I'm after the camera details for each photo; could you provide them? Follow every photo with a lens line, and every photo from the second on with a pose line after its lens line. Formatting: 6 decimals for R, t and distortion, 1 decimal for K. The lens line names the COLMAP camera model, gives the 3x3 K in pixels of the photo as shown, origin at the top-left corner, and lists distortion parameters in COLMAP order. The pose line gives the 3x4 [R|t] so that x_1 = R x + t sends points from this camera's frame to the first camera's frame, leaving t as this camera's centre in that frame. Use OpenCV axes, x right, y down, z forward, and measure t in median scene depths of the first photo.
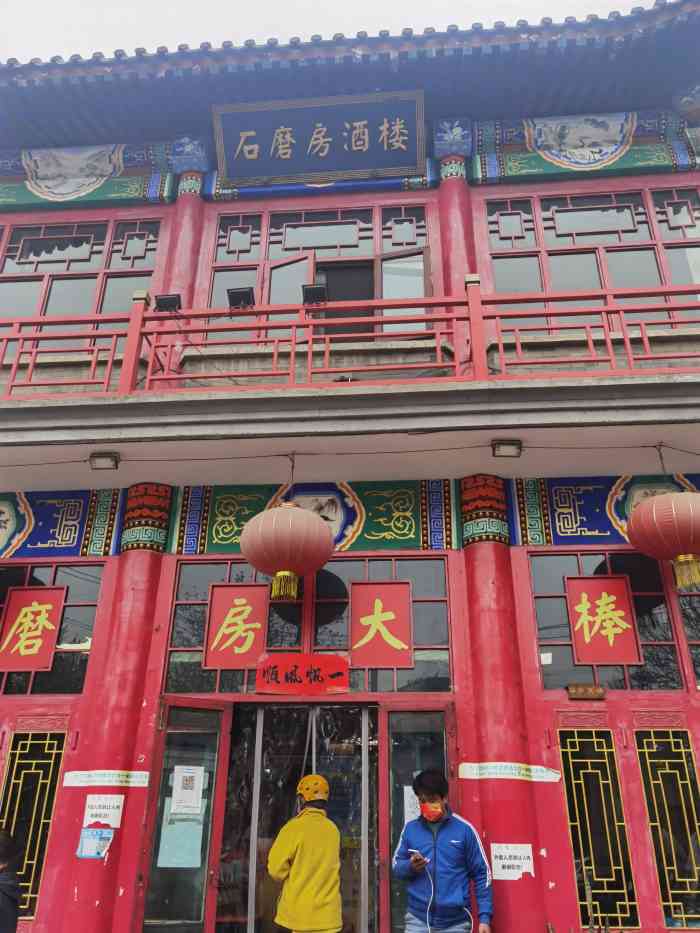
lens RADIAL K [[736.4, 0, 348.0], [0, 736.4, 465.3], [0, 0, 1]] dist [0.029887, -0.036194]
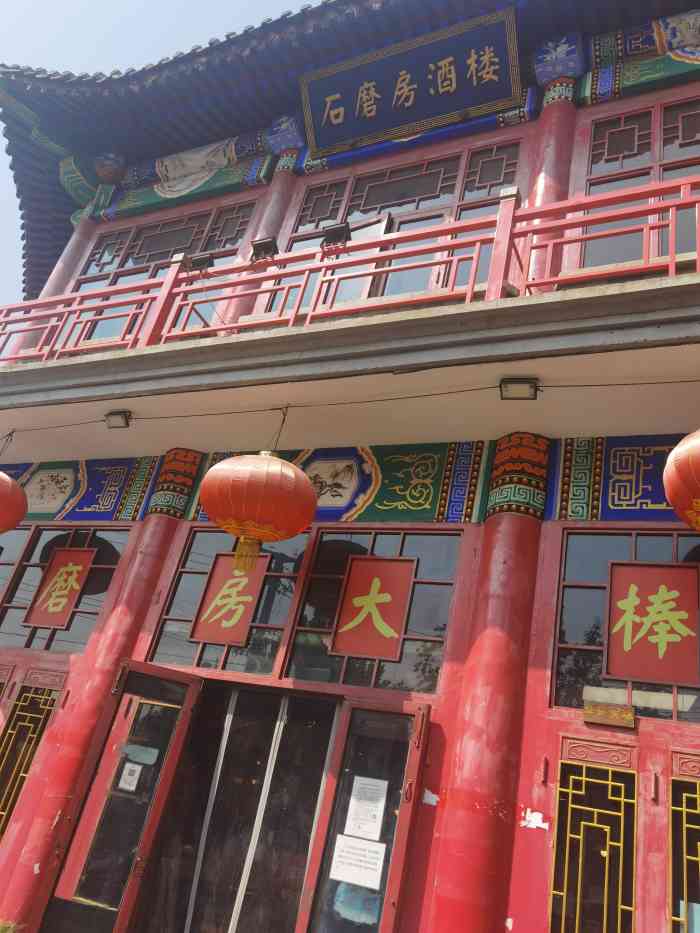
lens RADIAL K [[736.4, 0, 349.6], [0, 736.4, 468.0], [0, 0, 1]] dist [0.029887, -0.036194]
pose [[0.924560, 0.004870, -0.381007, 0.316426], [-0.026239, 0.998359, -0.050910, 0.095830], [0.380133, 0.057066, 0.923170, 0.198777]]
